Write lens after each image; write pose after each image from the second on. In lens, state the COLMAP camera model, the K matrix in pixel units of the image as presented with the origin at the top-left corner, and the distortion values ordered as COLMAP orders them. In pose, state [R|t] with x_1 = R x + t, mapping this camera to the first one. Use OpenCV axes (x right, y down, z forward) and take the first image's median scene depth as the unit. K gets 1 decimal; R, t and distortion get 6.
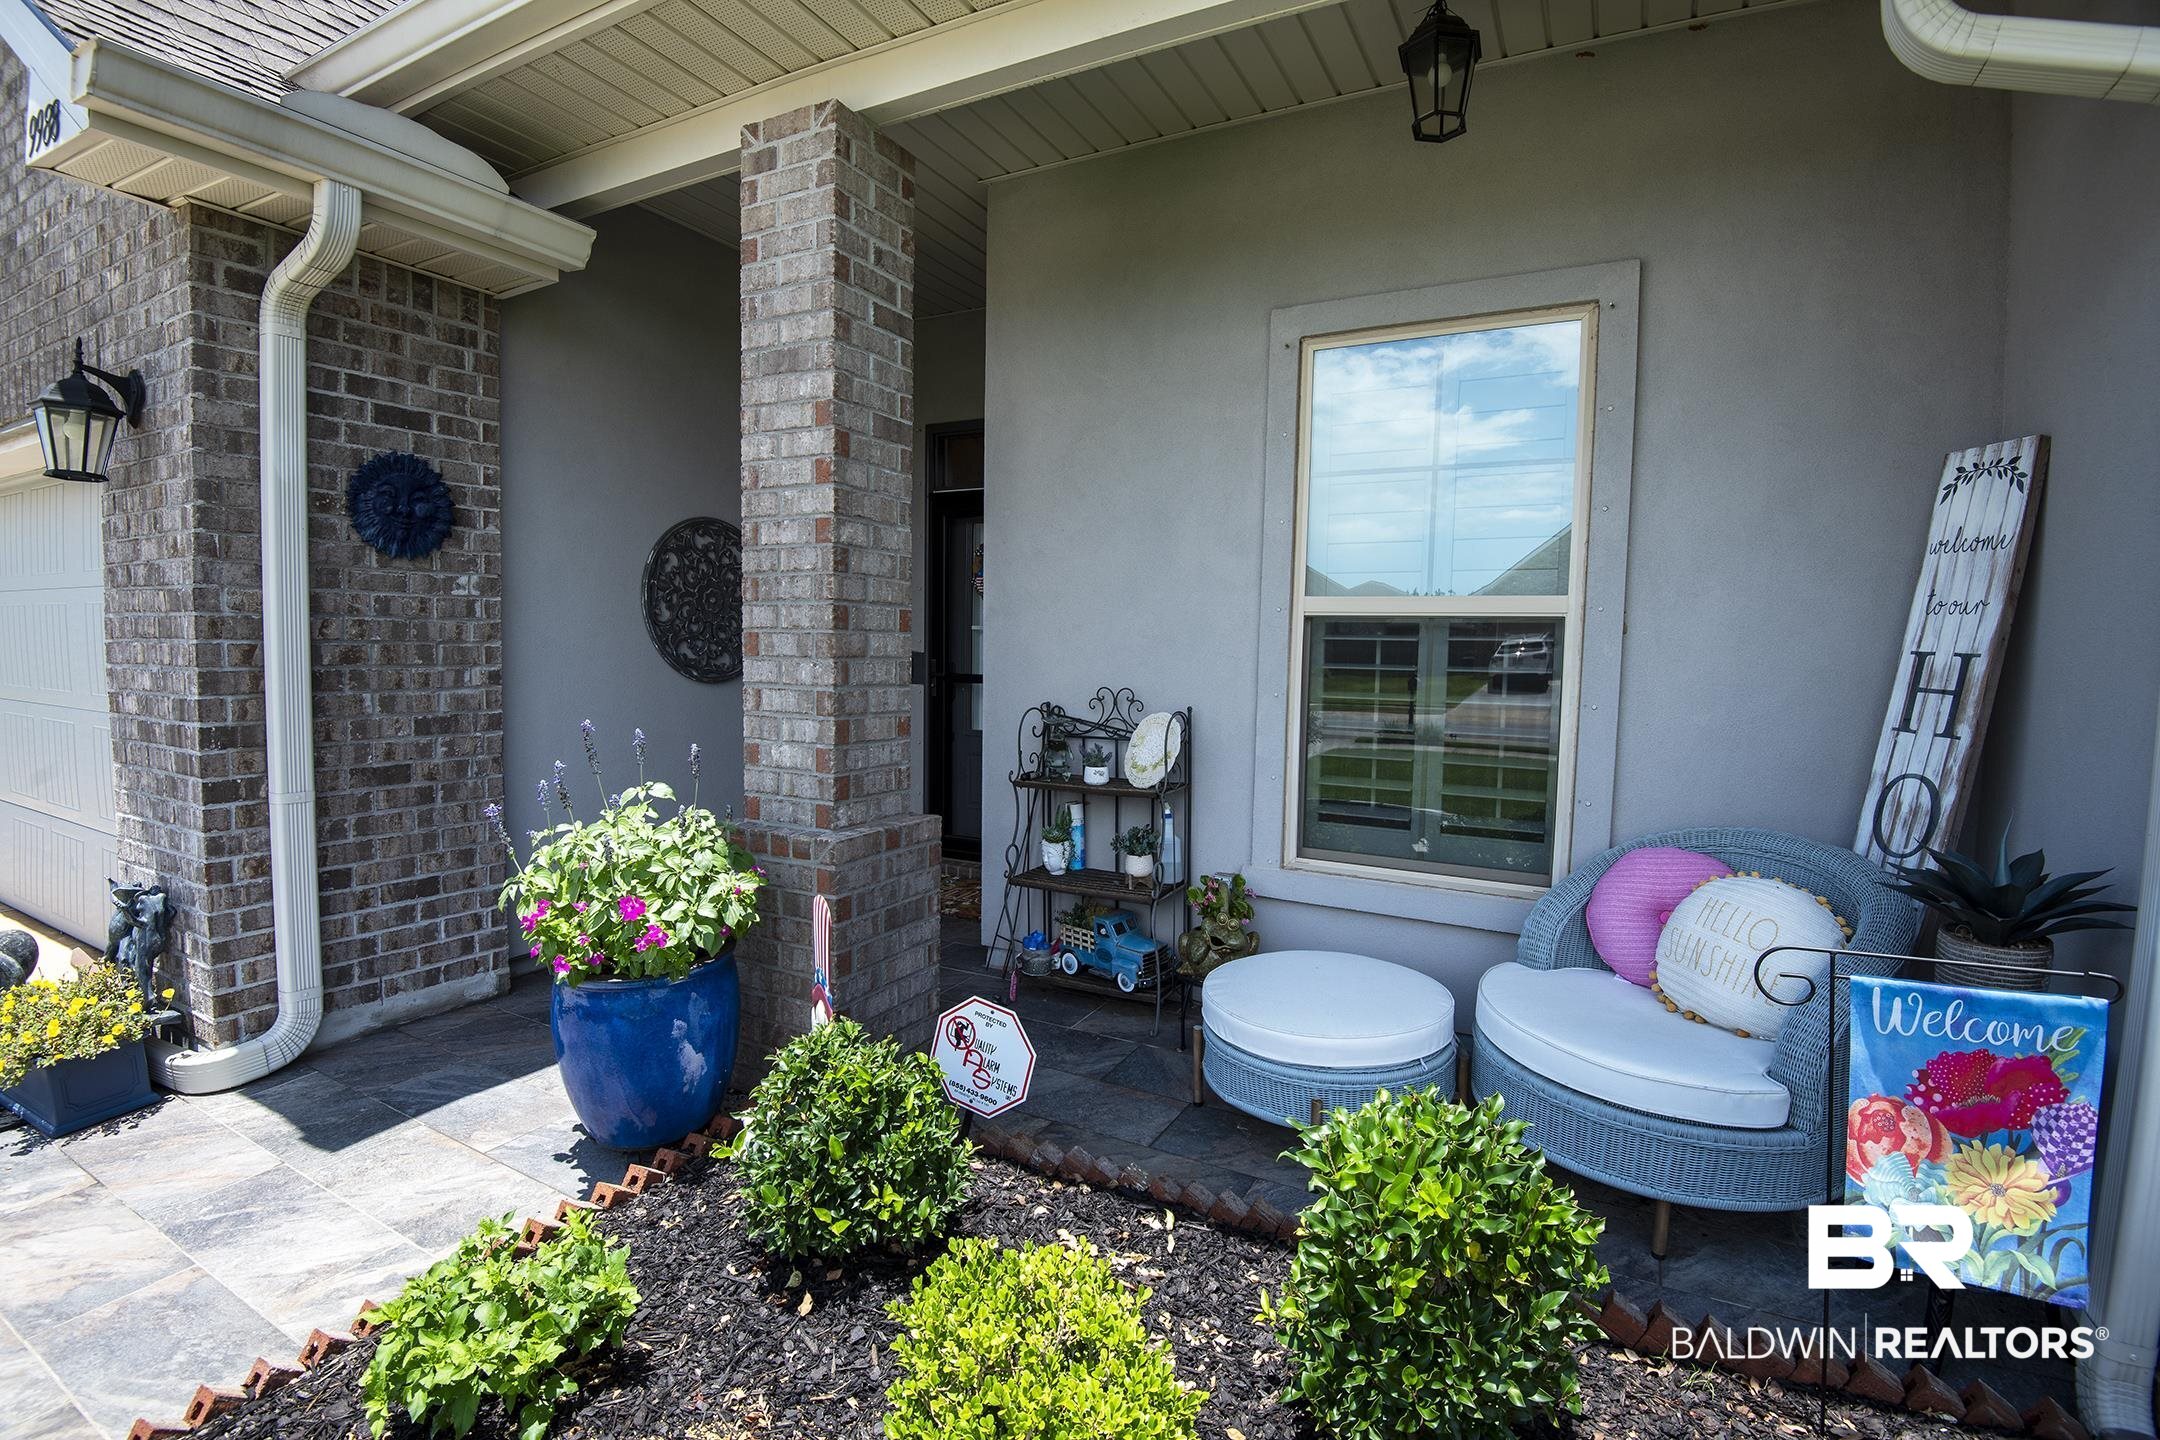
lens RADIAL K [[993.1, 0, 1077.8], [0, 993.1, 725.9], [0, 0, 1]] dist [-0.011960, -0.019370]
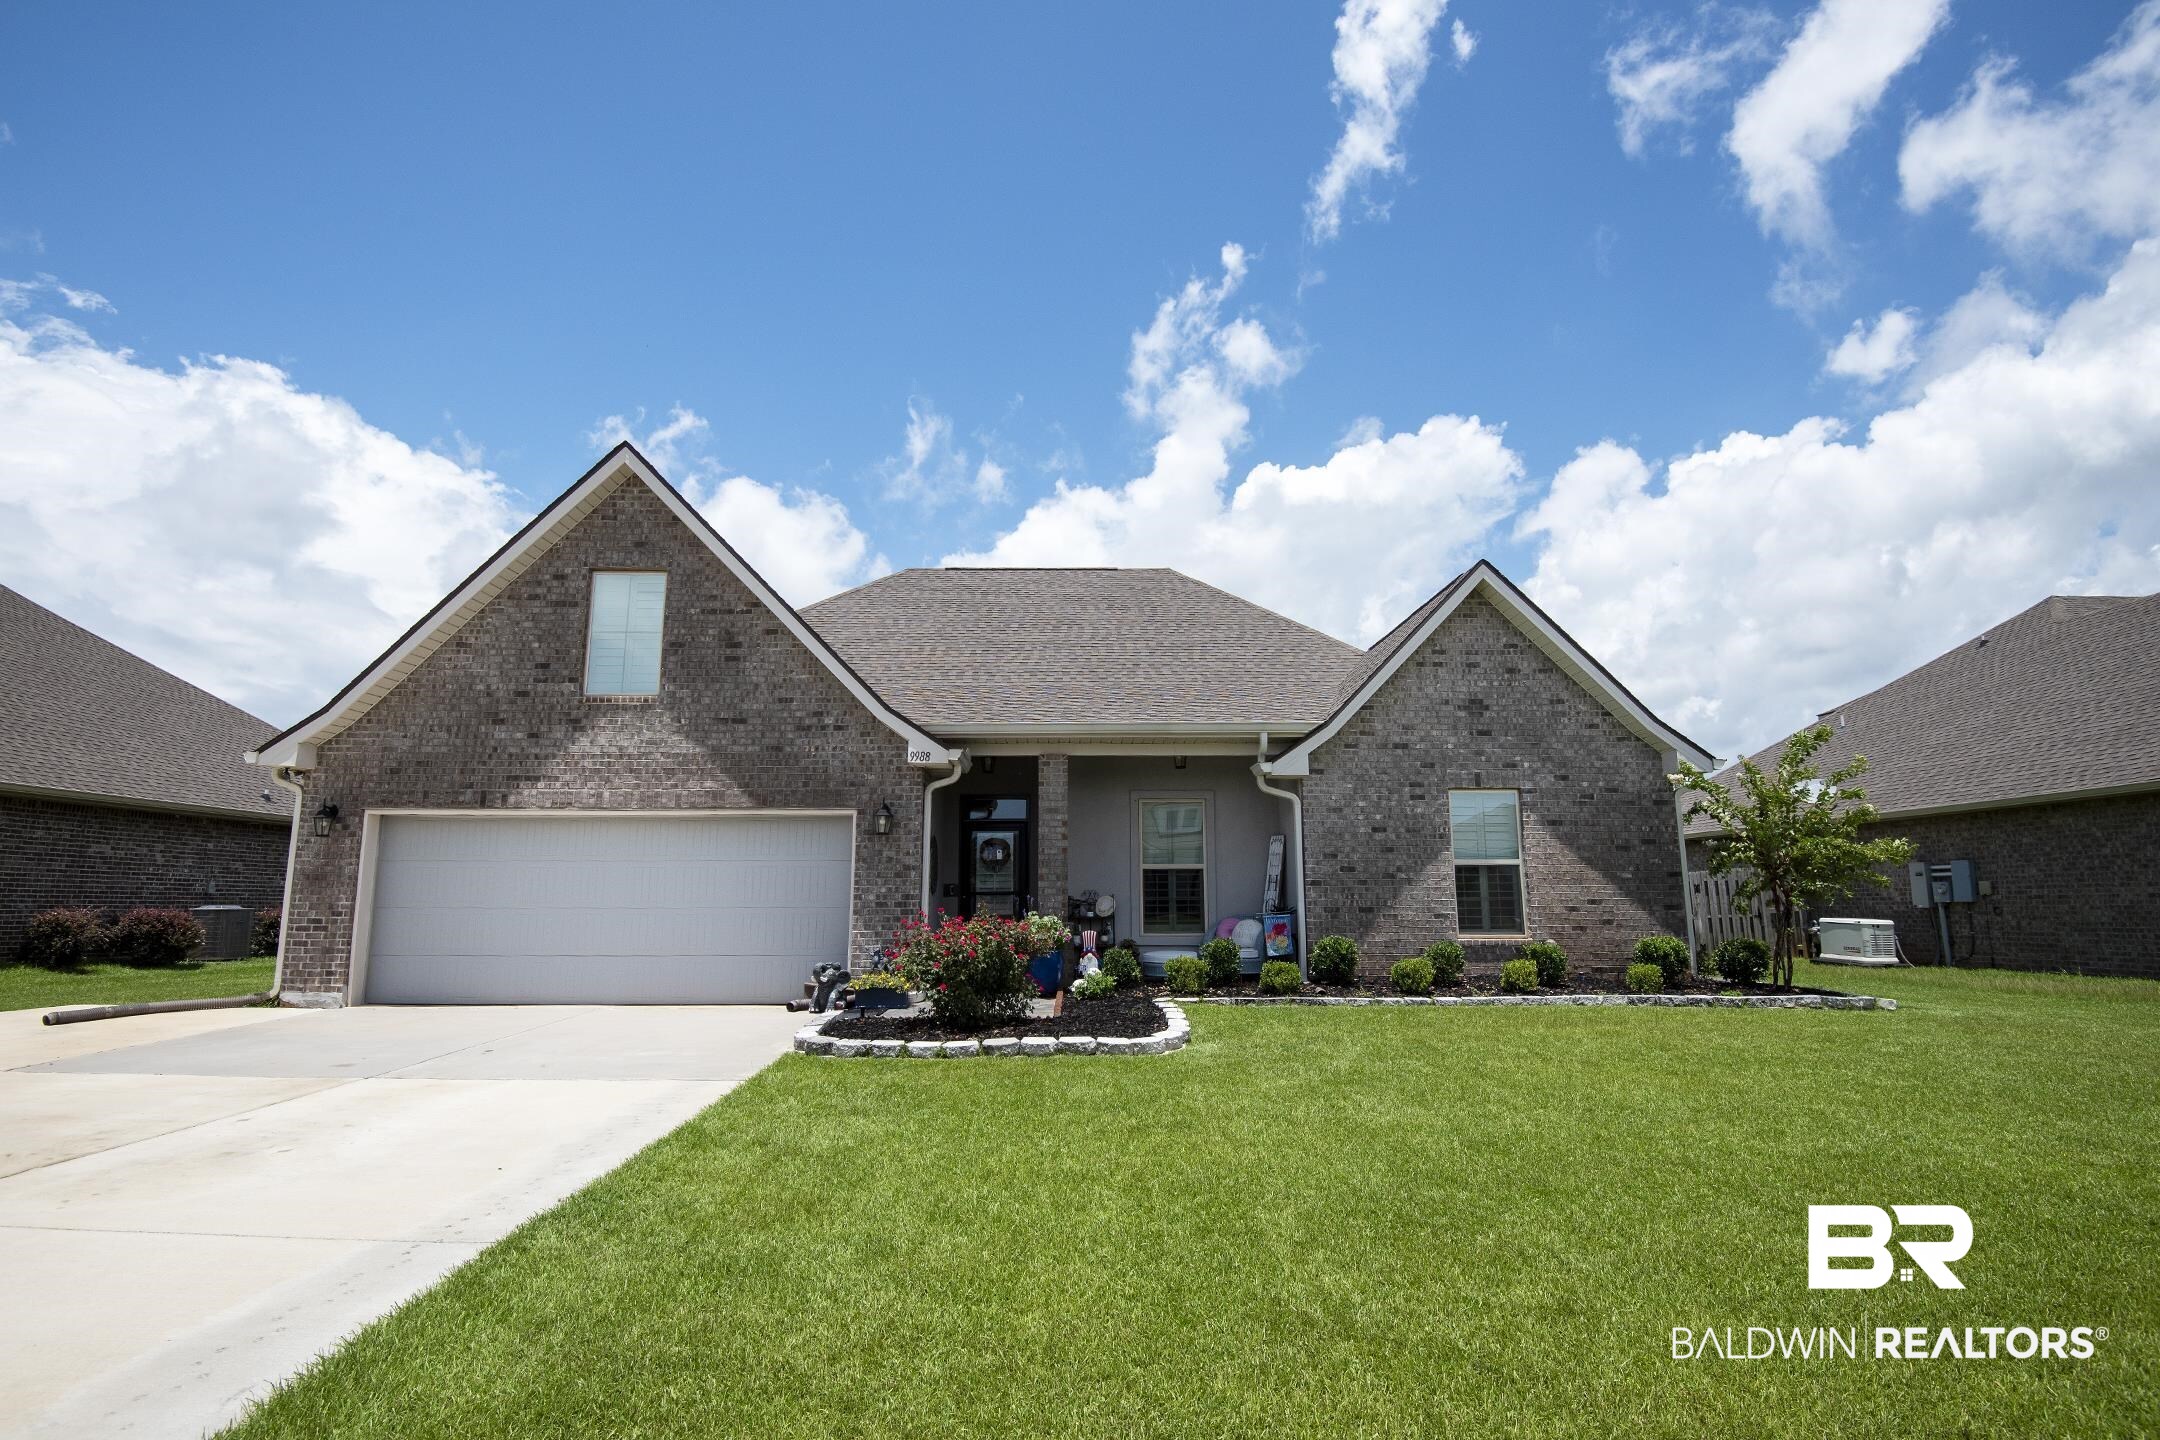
lens RADIAL K [[1039.2, 0, 1073.6], [0, 1039.2, 721.1], [0, 0, 1]] dist [0.021242, -0.016536]
pose [[0.870830, 0.059138, 0.488014, -2.451116], [0.060299, 0.972390, -0.225436, 0.275656], [-0.487872, 0.225743, 0.843221, -2.939502]]
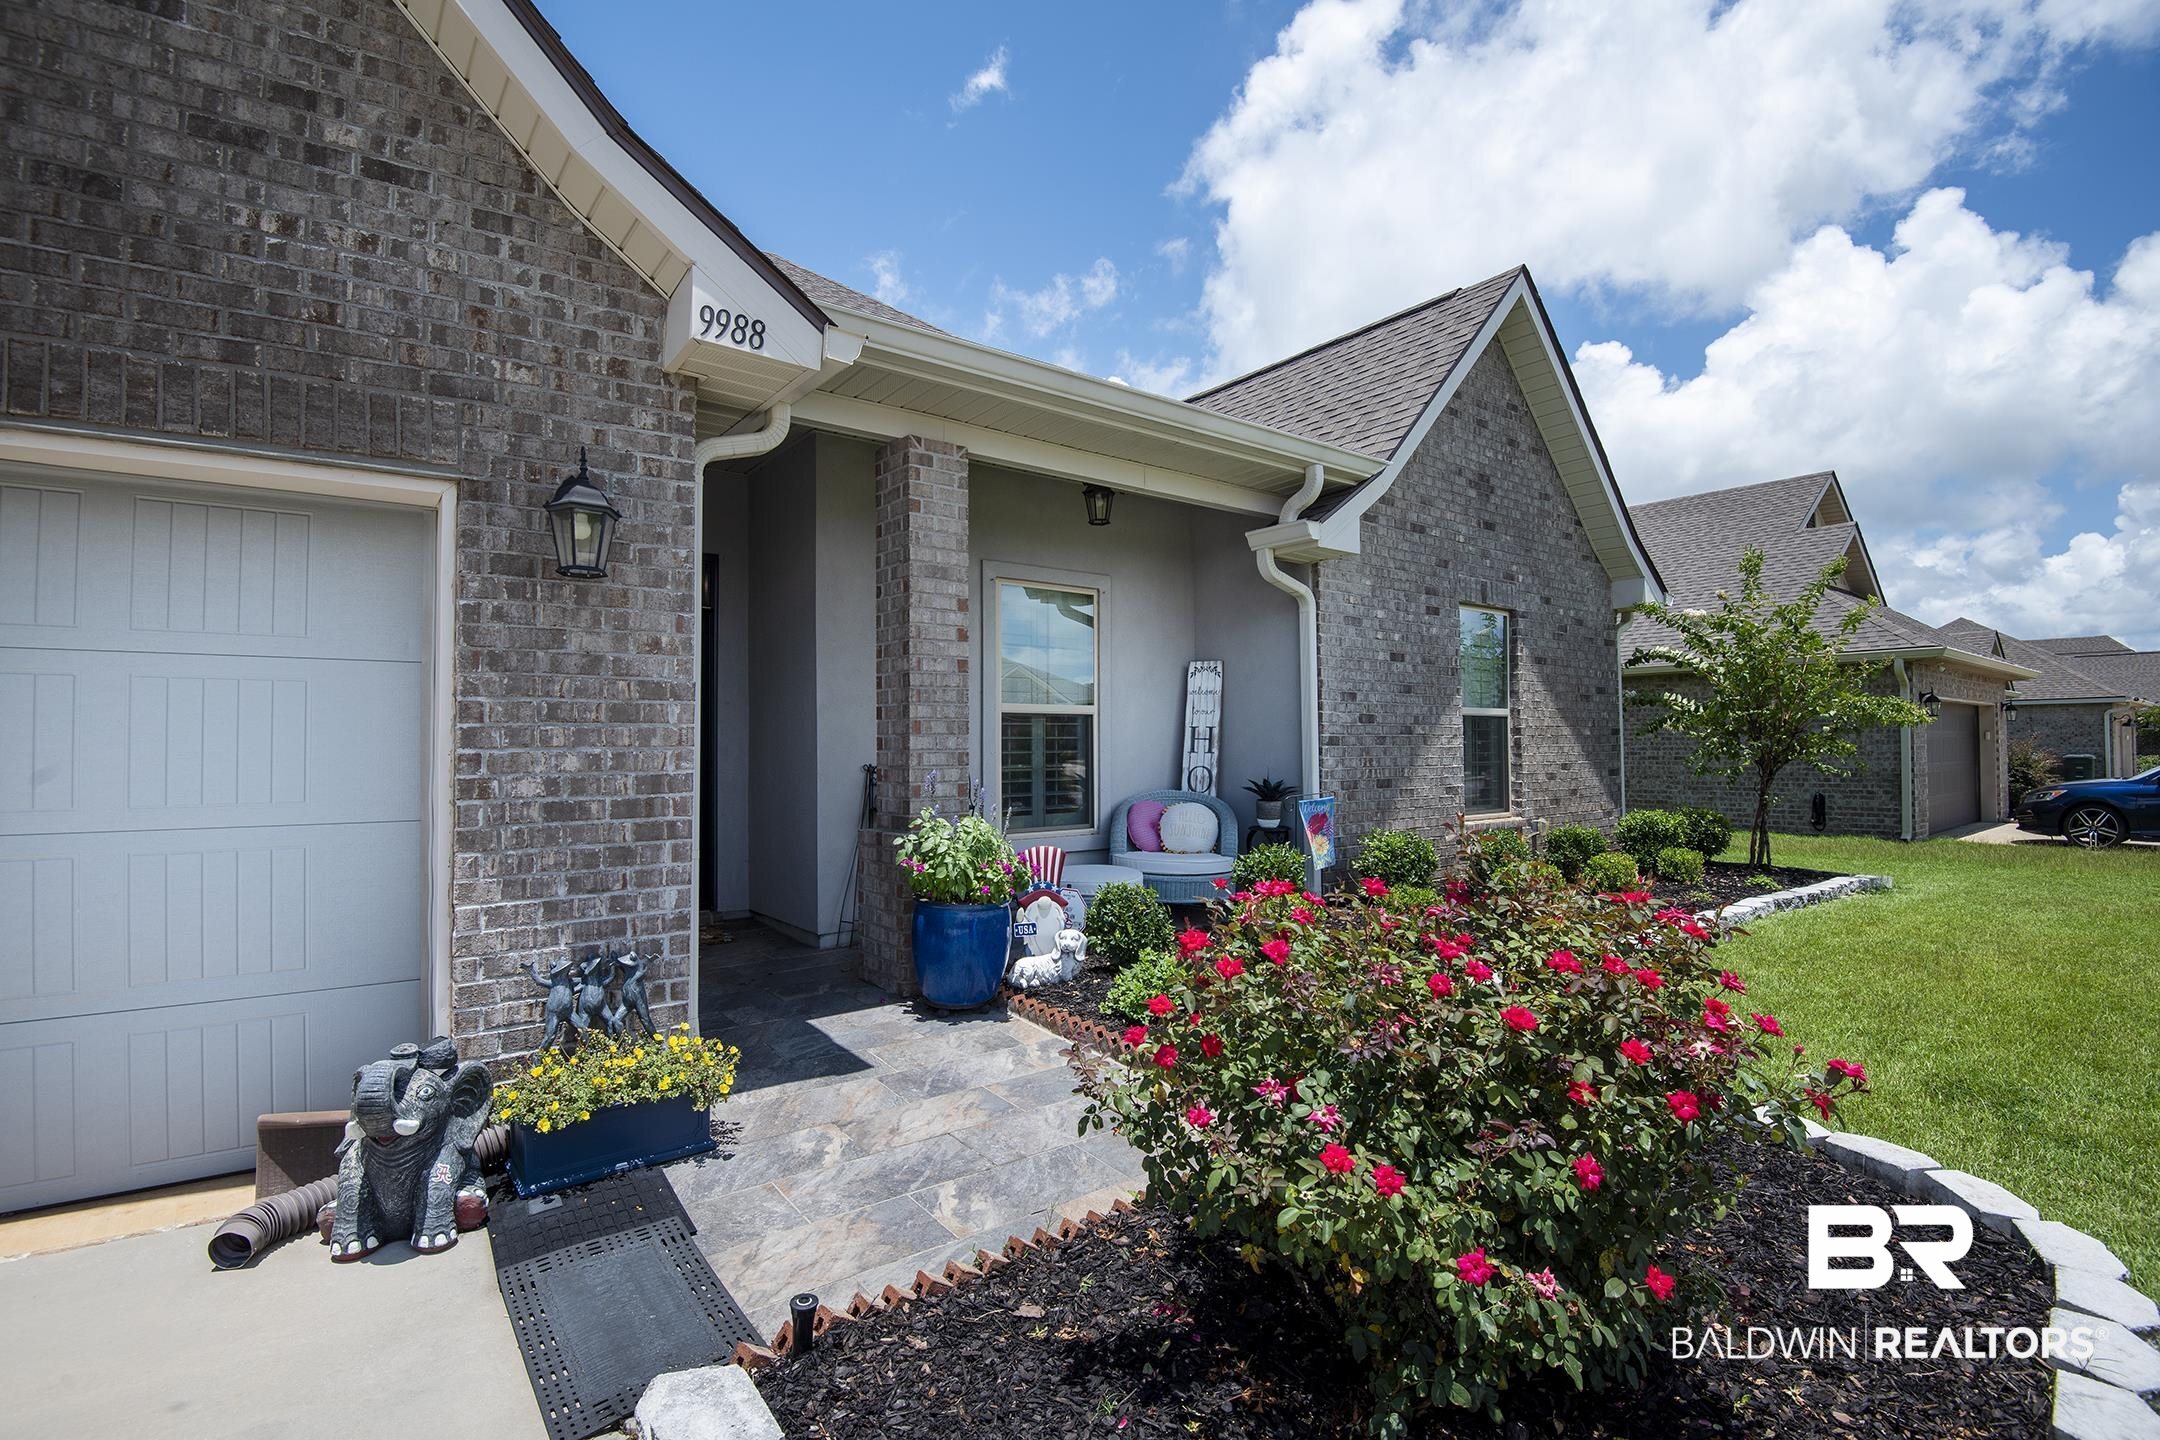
lens RADIAL K [[993.1, 0, 1077.8], [0, 993.1, 725.9], [0, 0, 1]] dist [-0.011960, -0.019370]
pose [[0.410832, -0.004330, 0.911701, -1.873895], [0.084254, 0.995890, -0.033237, -0.004197], [-0.907810, 0.090469, 0.409508, 0.043939]]
